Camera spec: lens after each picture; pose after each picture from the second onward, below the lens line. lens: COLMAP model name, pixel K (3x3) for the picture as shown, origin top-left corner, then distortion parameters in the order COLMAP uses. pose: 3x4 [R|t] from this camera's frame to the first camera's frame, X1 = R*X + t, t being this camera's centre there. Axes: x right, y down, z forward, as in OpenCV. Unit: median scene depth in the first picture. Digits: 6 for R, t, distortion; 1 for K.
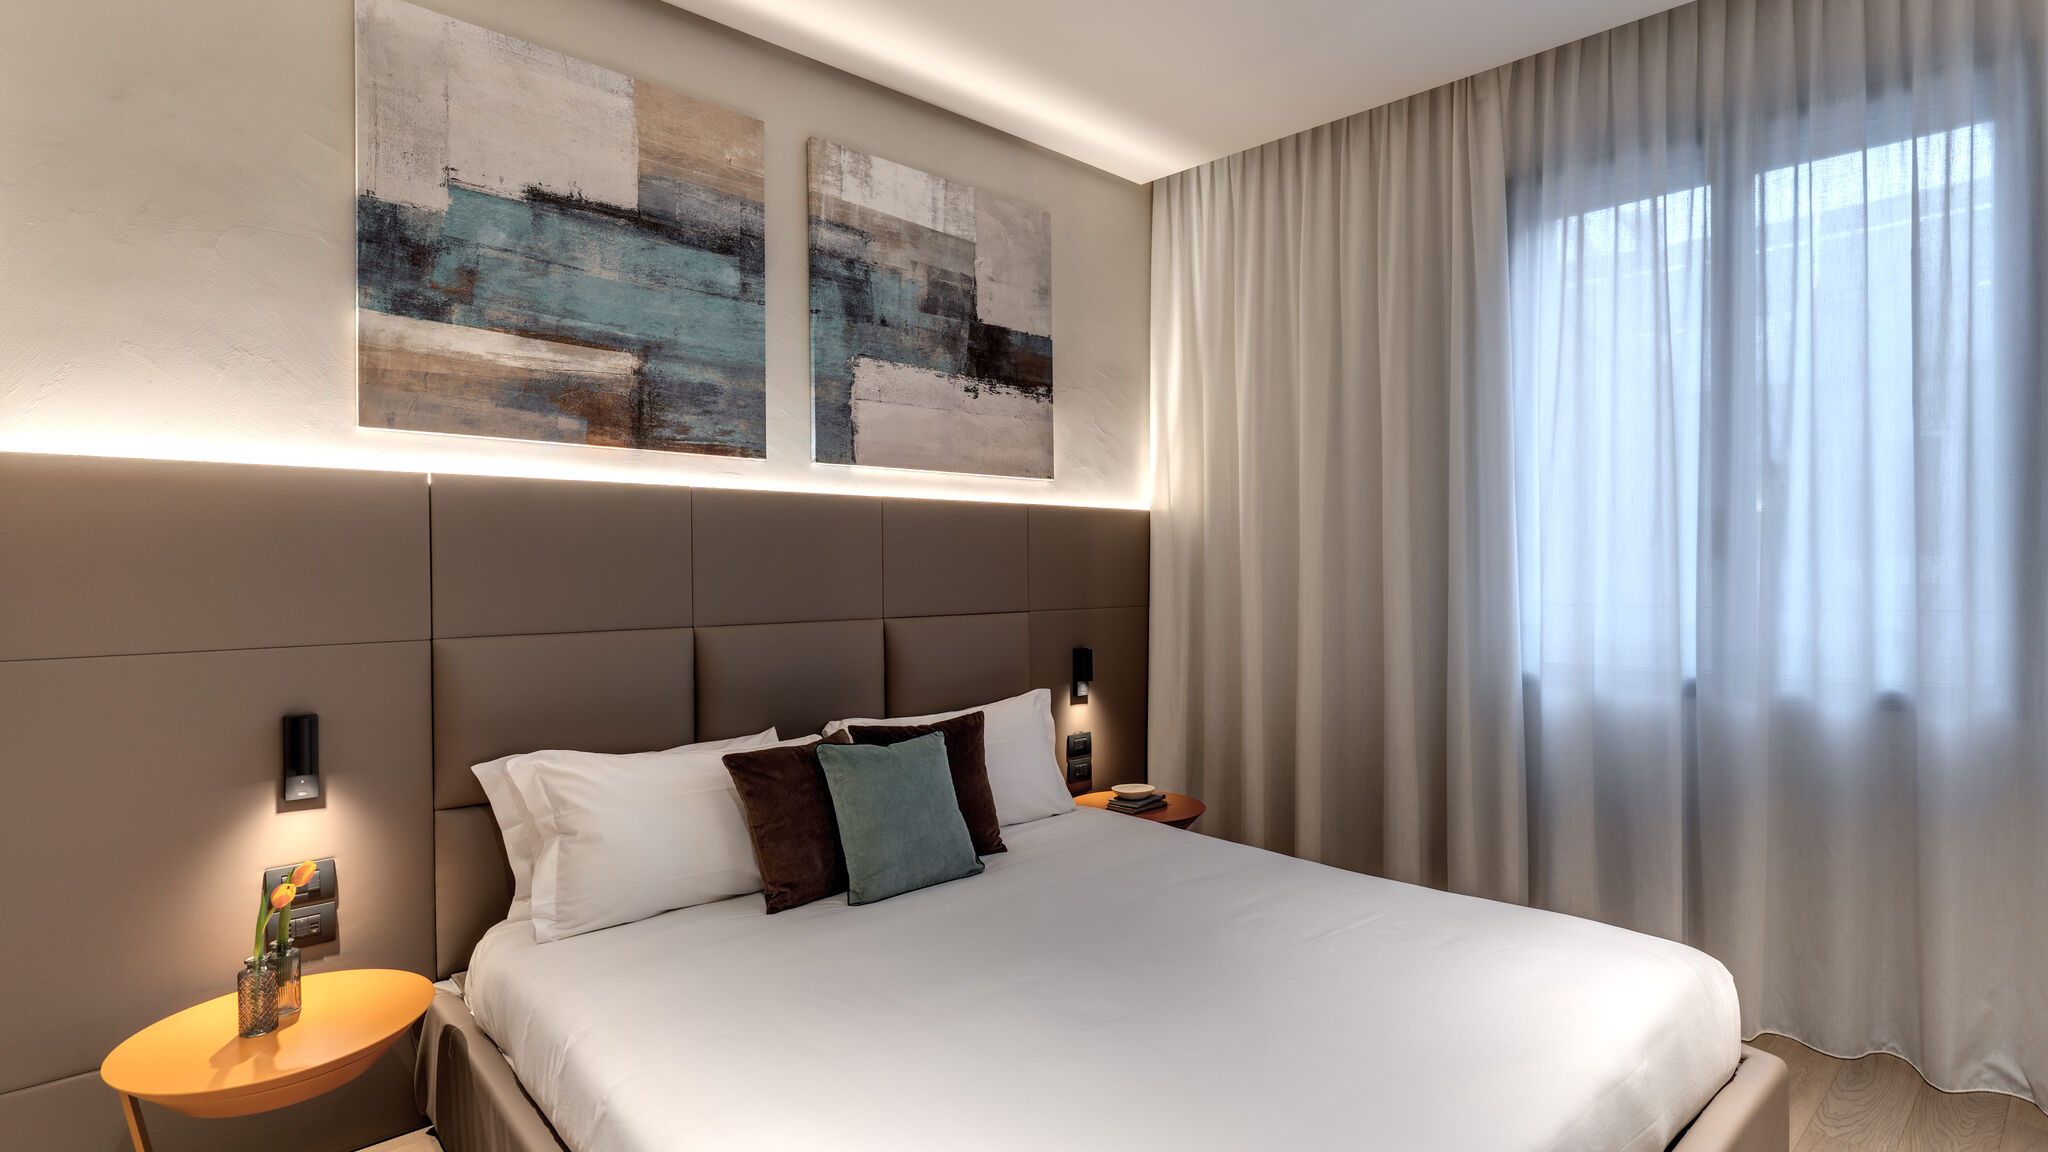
lens RADIAL K [[981.0, 0, 1017.0], [0, 981.0, 575.9], [0, 0, 1]] dist [0.003114, 0.000468]
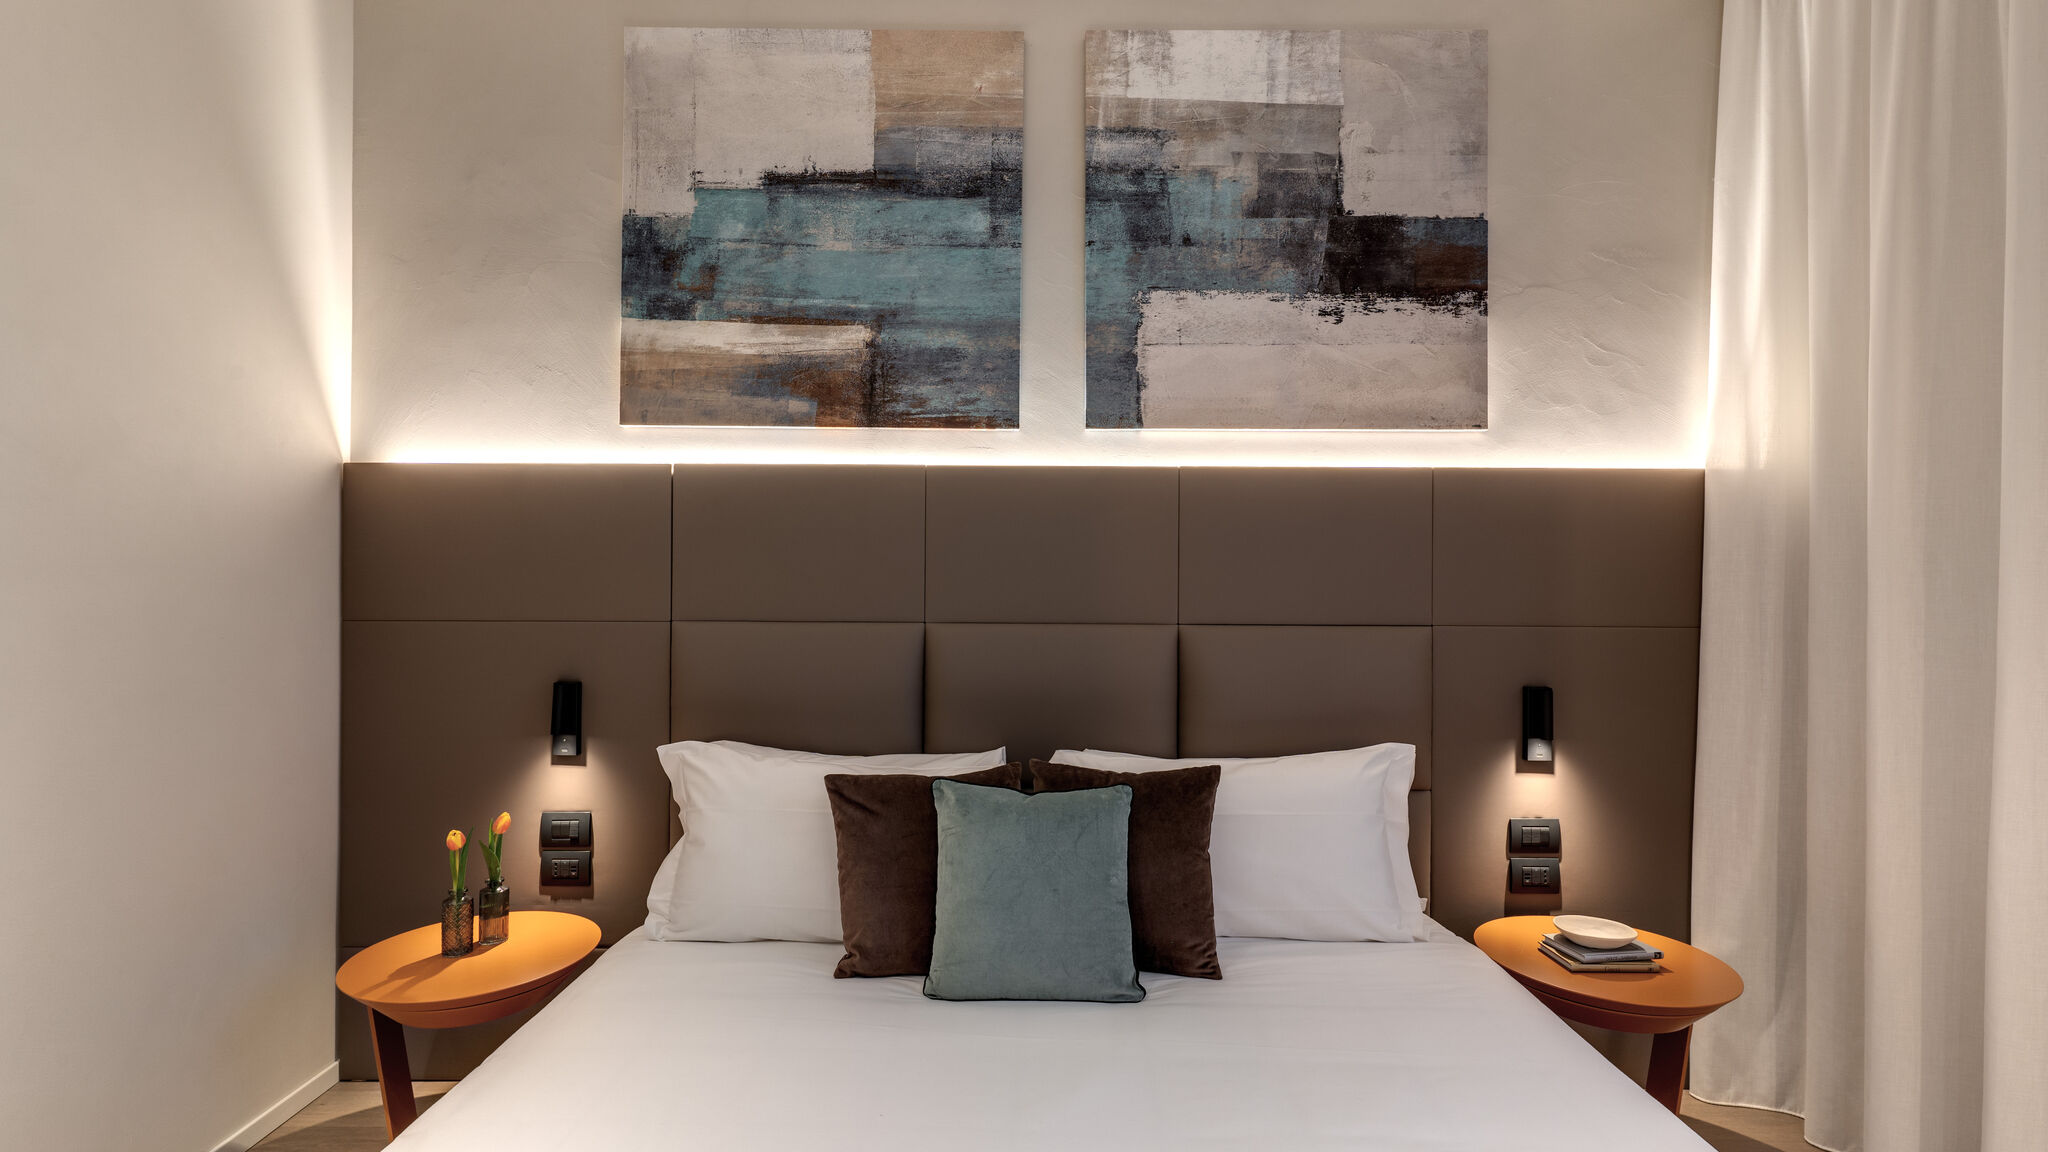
lens RADIAL K [[981.0, 0, 1026.0], [0, 981.0, 559.1], [0, 0, 1]] dist [0.003114, 0.000468]
pose [[0.743617, 0.010593, -0.668522, 0.322895], [-0.016230, 0.999866, -0.002210, -0.004877], [0.668409, 0.012494, 0.743689, 0.384215]]
